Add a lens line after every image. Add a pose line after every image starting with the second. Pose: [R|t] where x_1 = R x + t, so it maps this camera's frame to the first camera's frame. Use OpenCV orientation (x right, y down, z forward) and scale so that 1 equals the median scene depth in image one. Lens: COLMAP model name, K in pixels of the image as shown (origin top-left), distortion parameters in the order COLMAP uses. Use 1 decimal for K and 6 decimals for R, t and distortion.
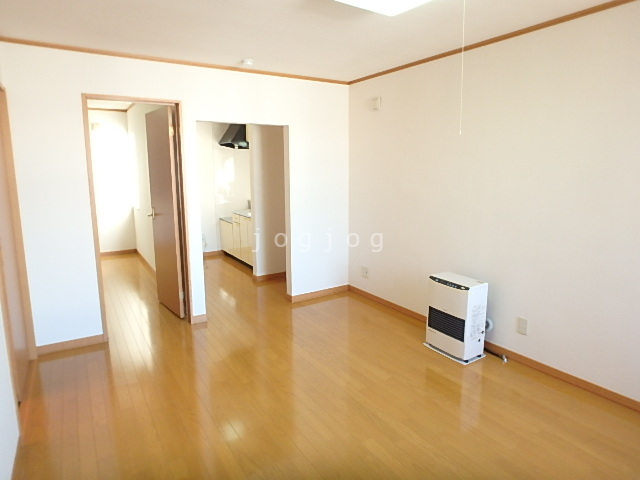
lens RADIAL K [[397.9, 0, 320.6], [0, 397.9, 233.5], [0, 0, 1]] dist [-0.007405, -0.003589]
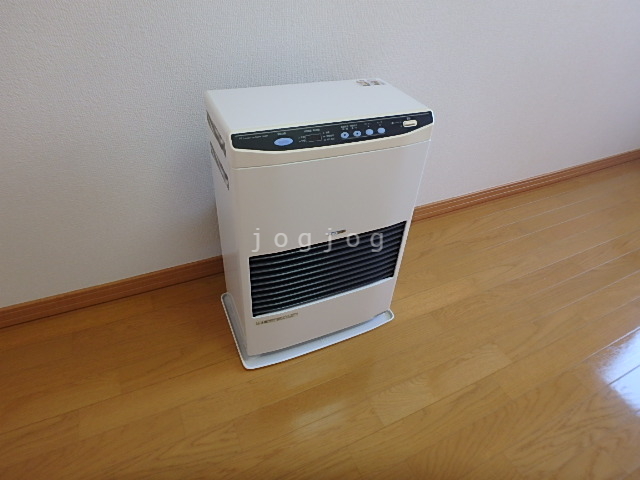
lens RADIAL K [[397.9, 0, 320.6], [0, 397.9, 233.5], [0, 0, 1]] dist [-0.007405, -0.003589]
pose [[0.107489, -0.594726, 0.796710, 0.101476], [0.103912, 0.803684, 0.585913, 0.036844], [-0.988761, 0.019808, 0.148186, 0.962952]]
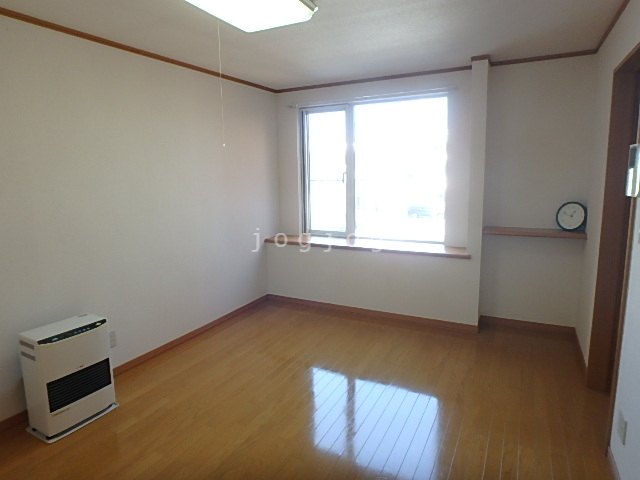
lens RADIAL K [[397.9, 0, 320.6], [0, 397.9, 233.5], [0, 0, 1]] dist [-0.007405, -0.003589]
pose [[-0.508178, -0.114833, 0.853563, -0.528703], [0.153337, 0.963174, 0.220870, -0.146906], [-0.847492, 0.243124, -0.471855, 0.898223]]
